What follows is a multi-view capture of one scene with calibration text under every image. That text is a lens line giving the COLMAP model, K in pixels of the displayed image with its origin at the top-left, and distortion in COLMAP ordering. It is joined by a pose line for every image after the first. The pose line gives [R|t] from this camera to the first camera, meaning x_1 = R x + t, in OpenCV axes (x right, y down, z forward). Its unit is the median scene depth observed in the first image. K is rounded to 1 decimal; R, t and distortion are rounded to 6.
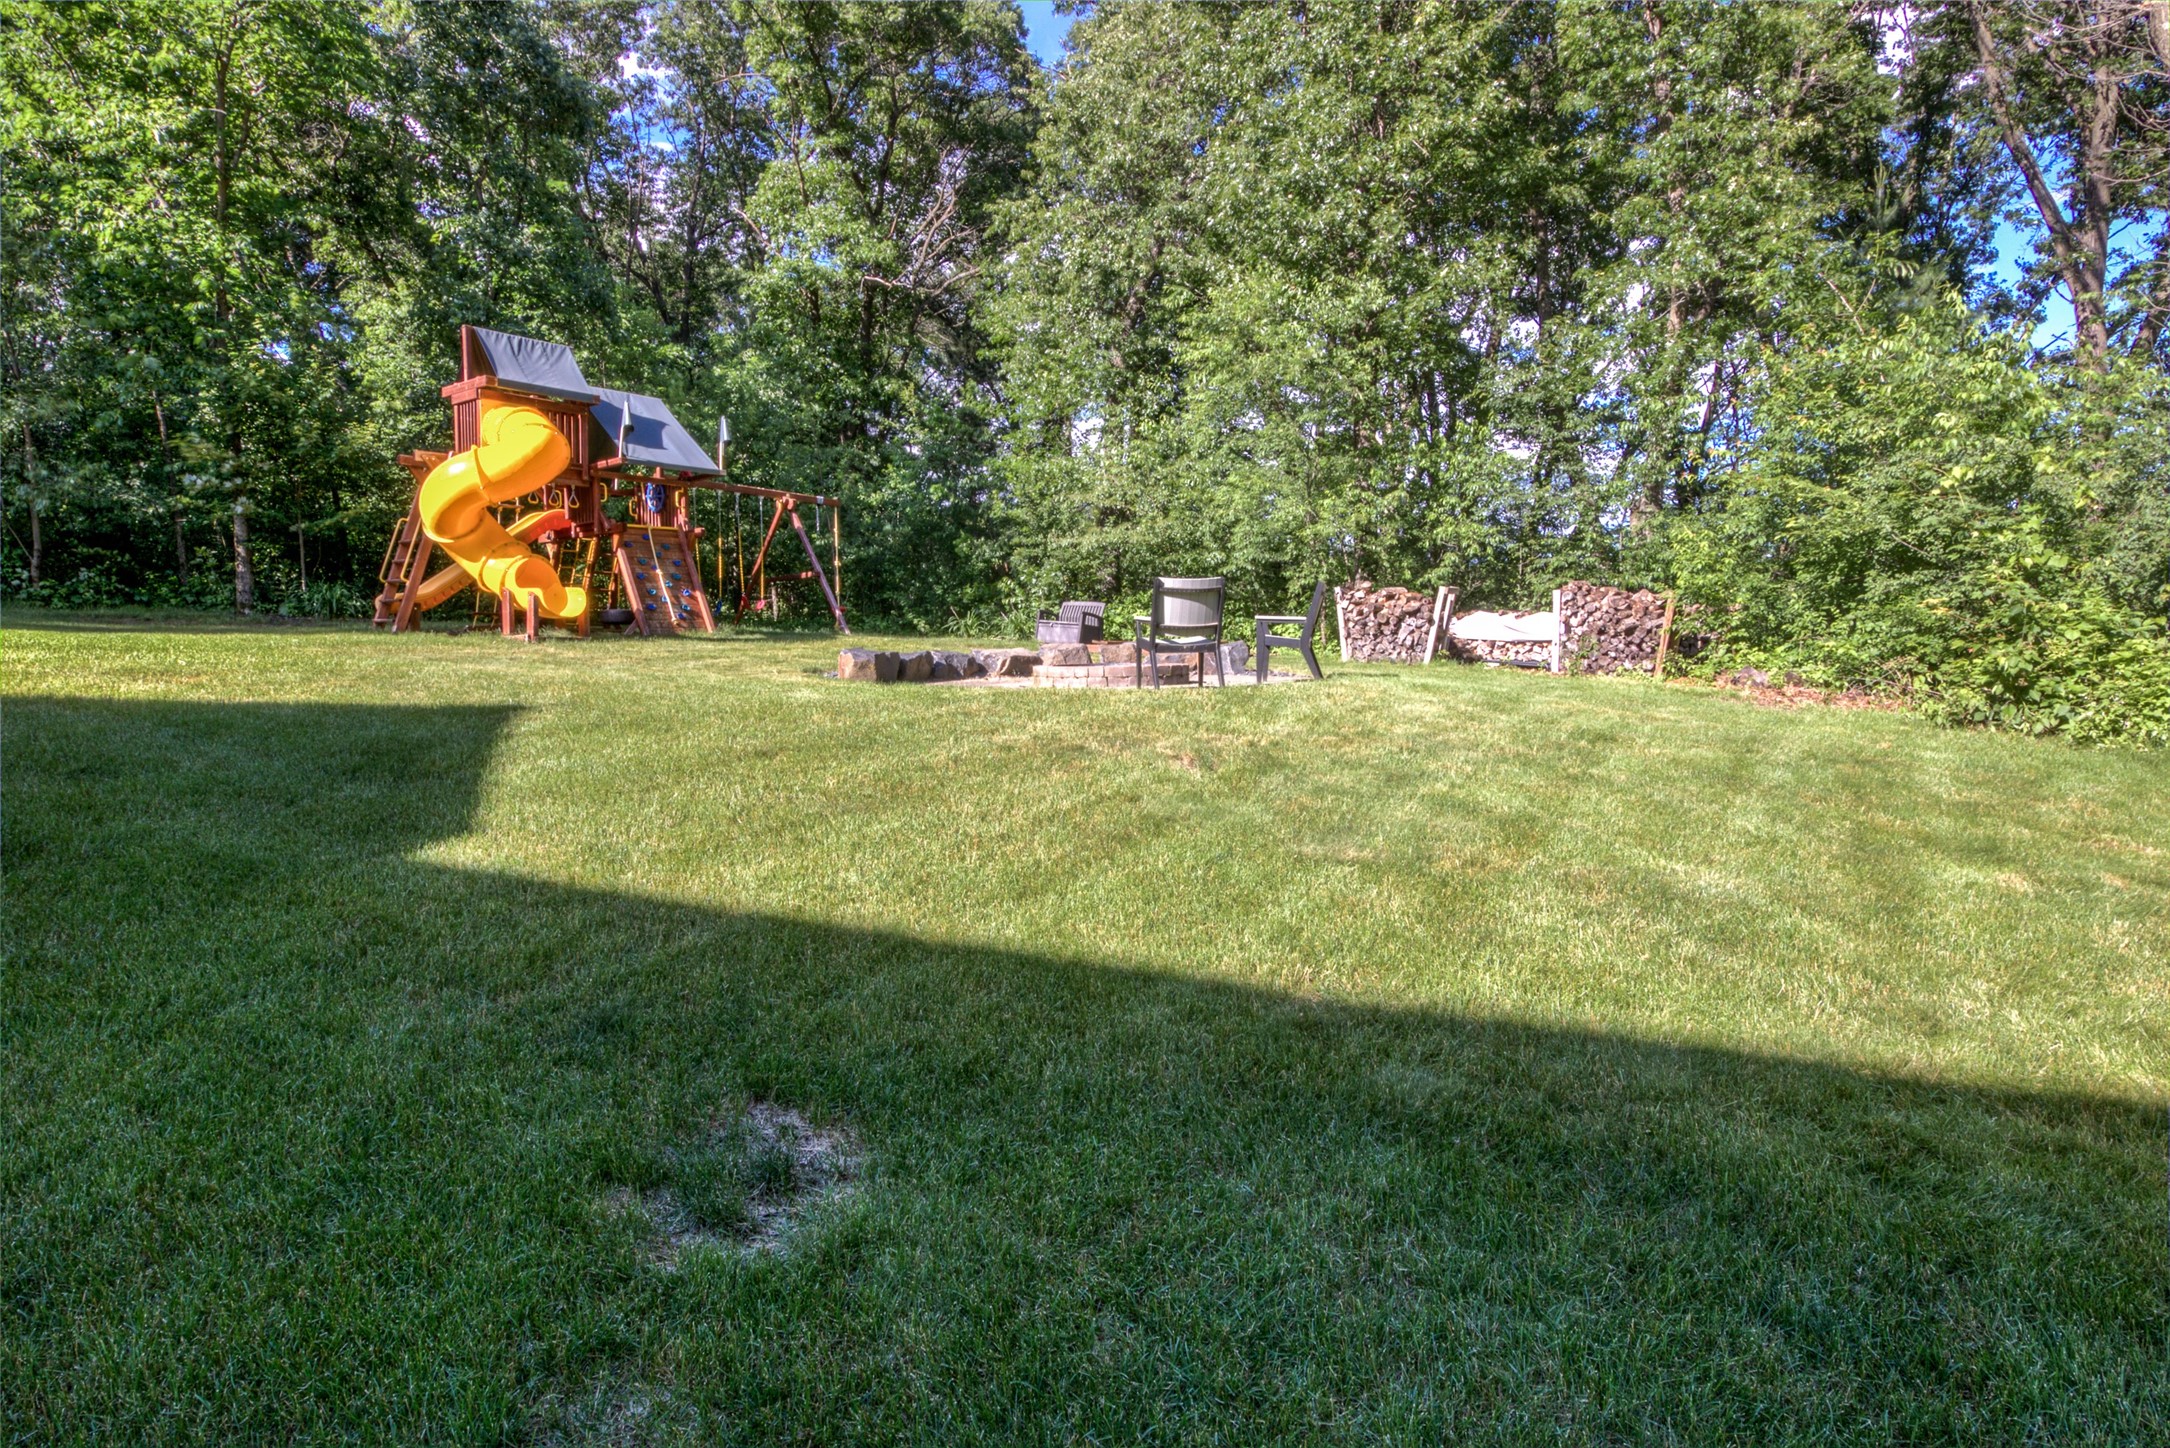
lens RADIAL K [[1113.0, 0, 1080.4], [0, 1113.0, 736.8], [0, 0, 1]] dist [-0.015222, 0.000800]
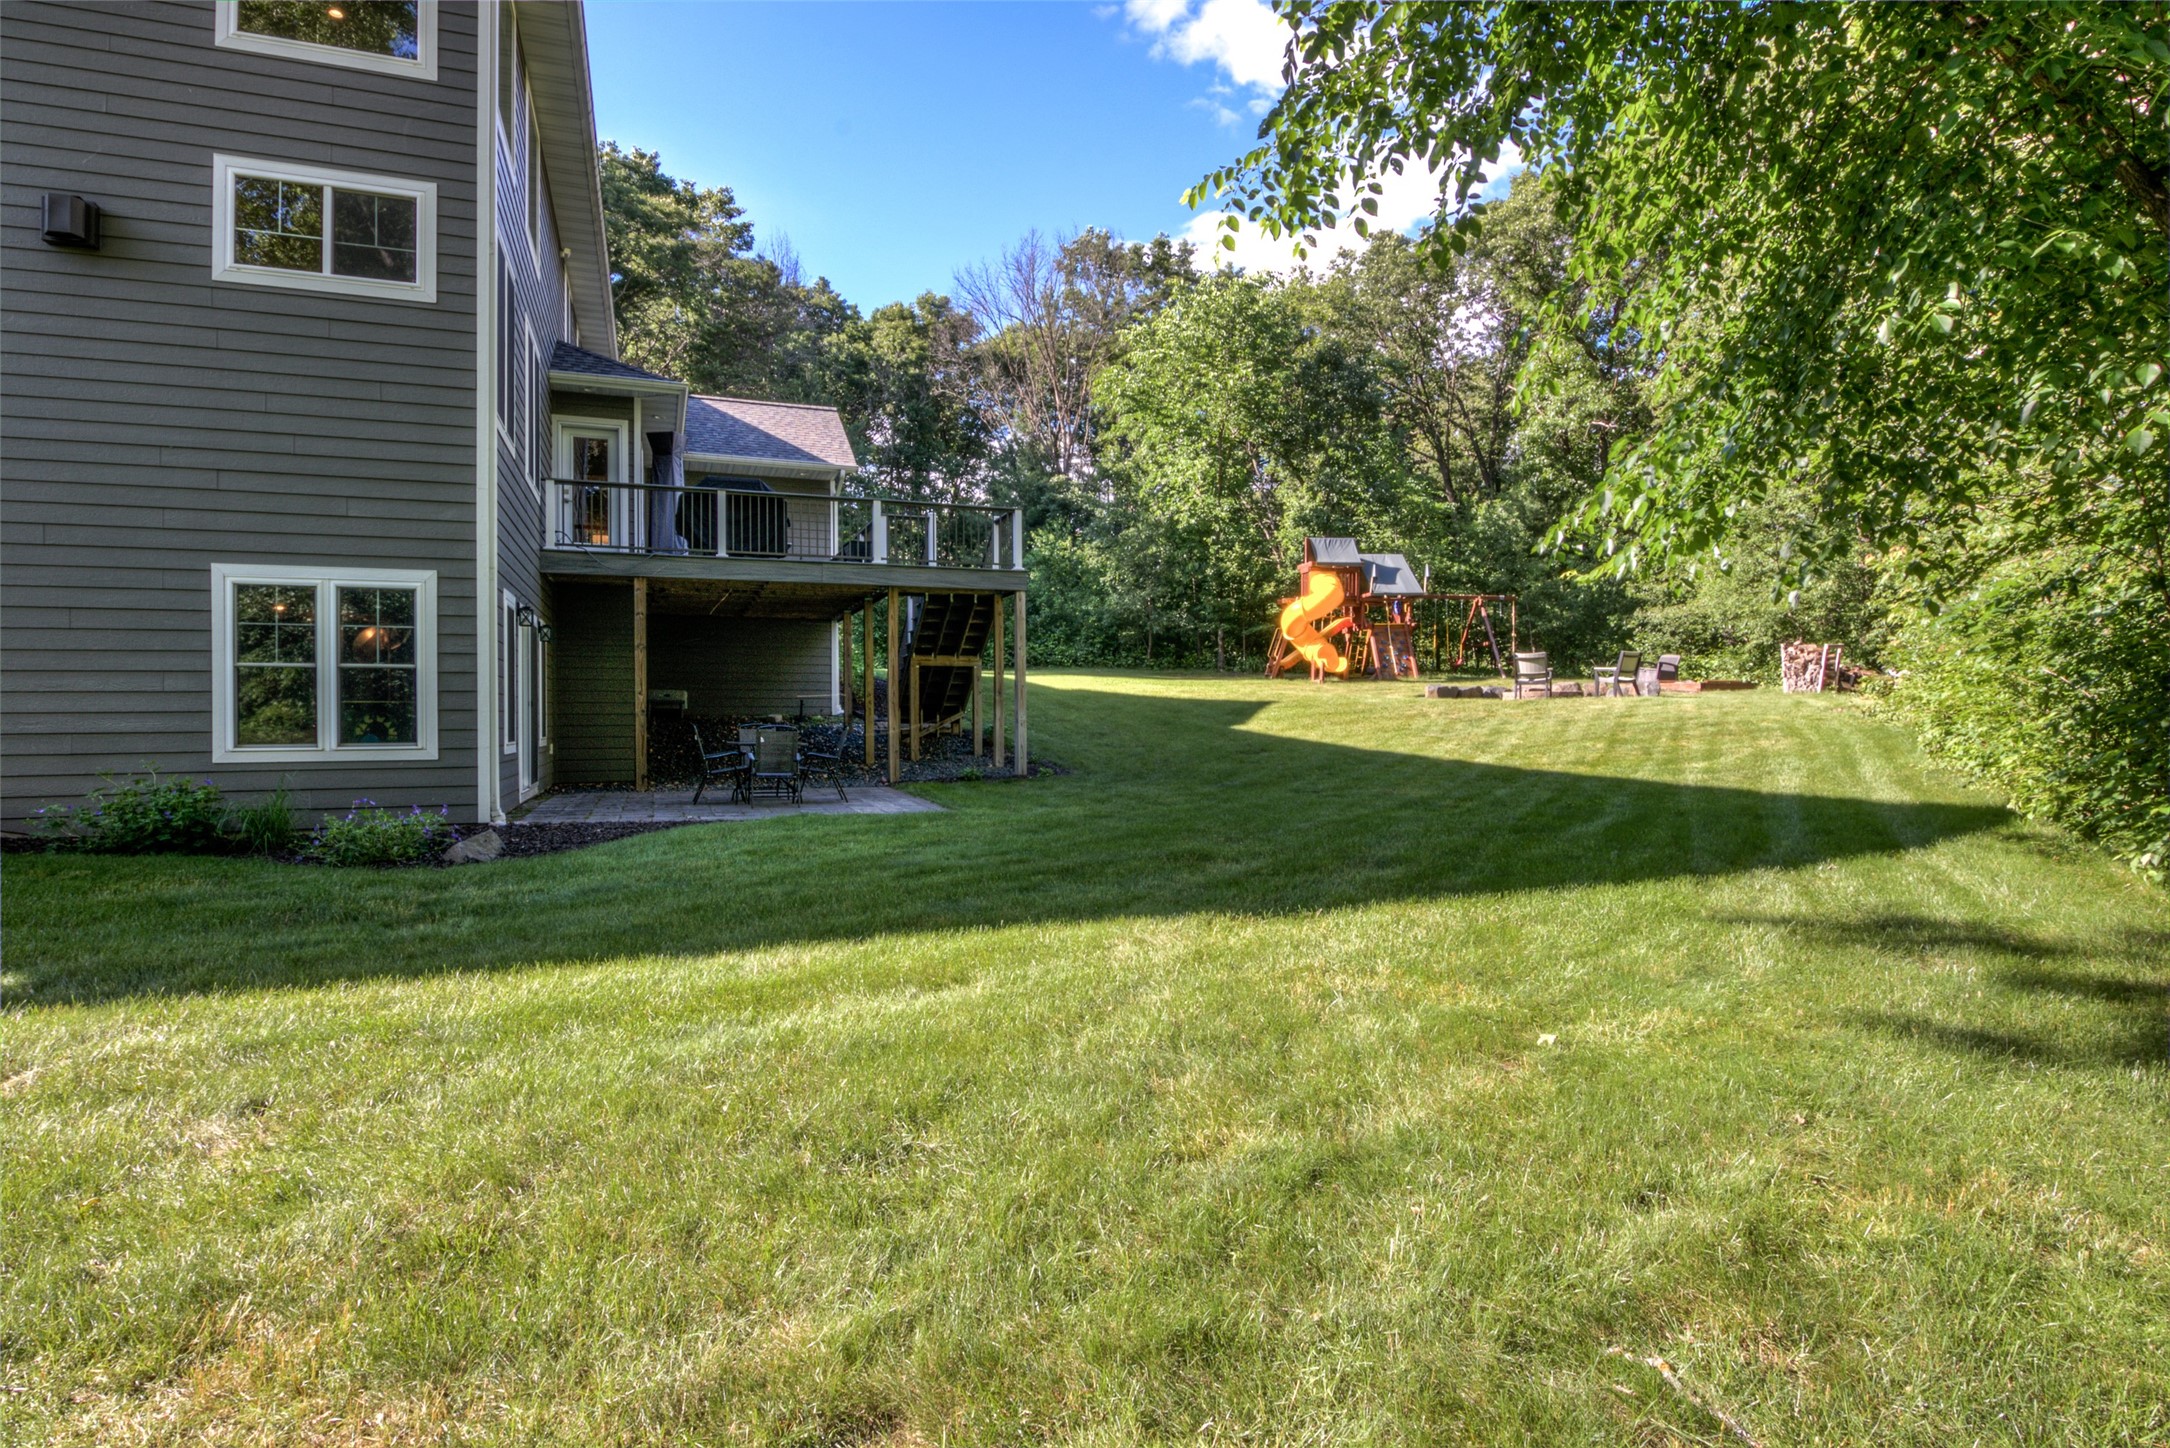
lens RADIAL K [[1113.0, 0, 1084.1], [0, 1113.0, 718.7], [0, 0, 1]] dist [-0.015222, 0.000800]
pose [[0.707528, 0.009696, -0.706618, 0.660152], [-0.050956, 0.998003, -0.037327, 0.082007], [0.704845, 0.062416, 0.706610, -0.798915]]
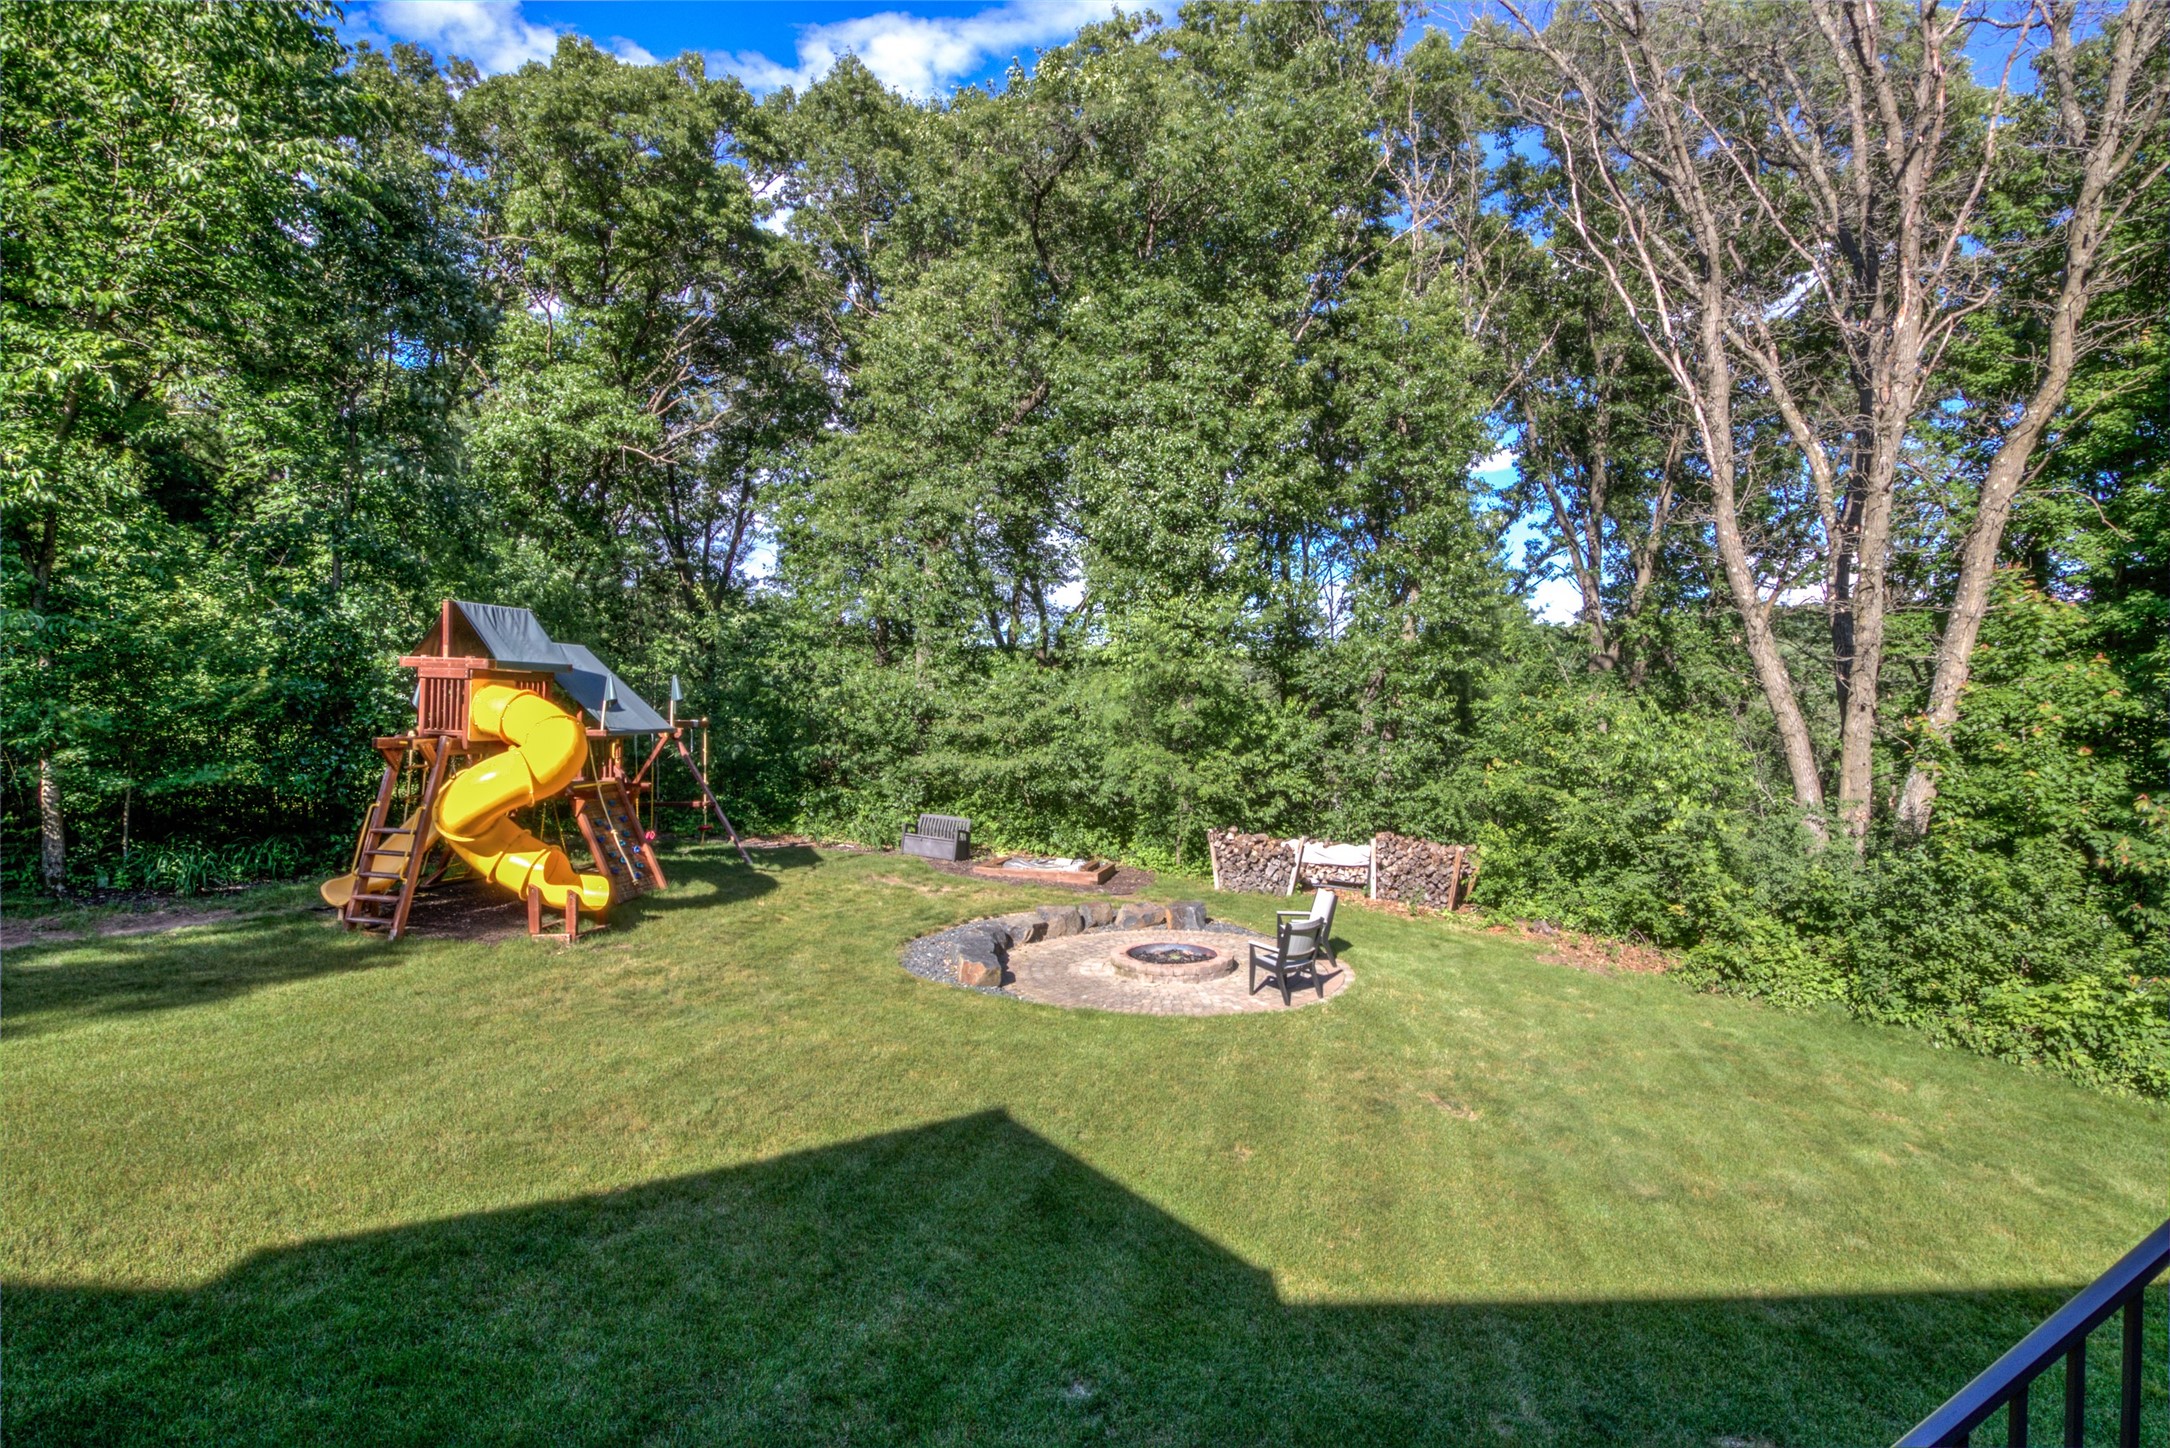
lens RADIAL K [[1113.0, 0, 1085.3], [0, 1113.0, 726.1], [0, 0, 1]] dist [-0.015222, 0.000800]
pose [[0.900977, 0.003401, 0.433853, -0.463747], [0.021563, 0.998382, -0.052608, -0.195998], [-0.433330, 0.056754, 0.899447, -0.088662]]
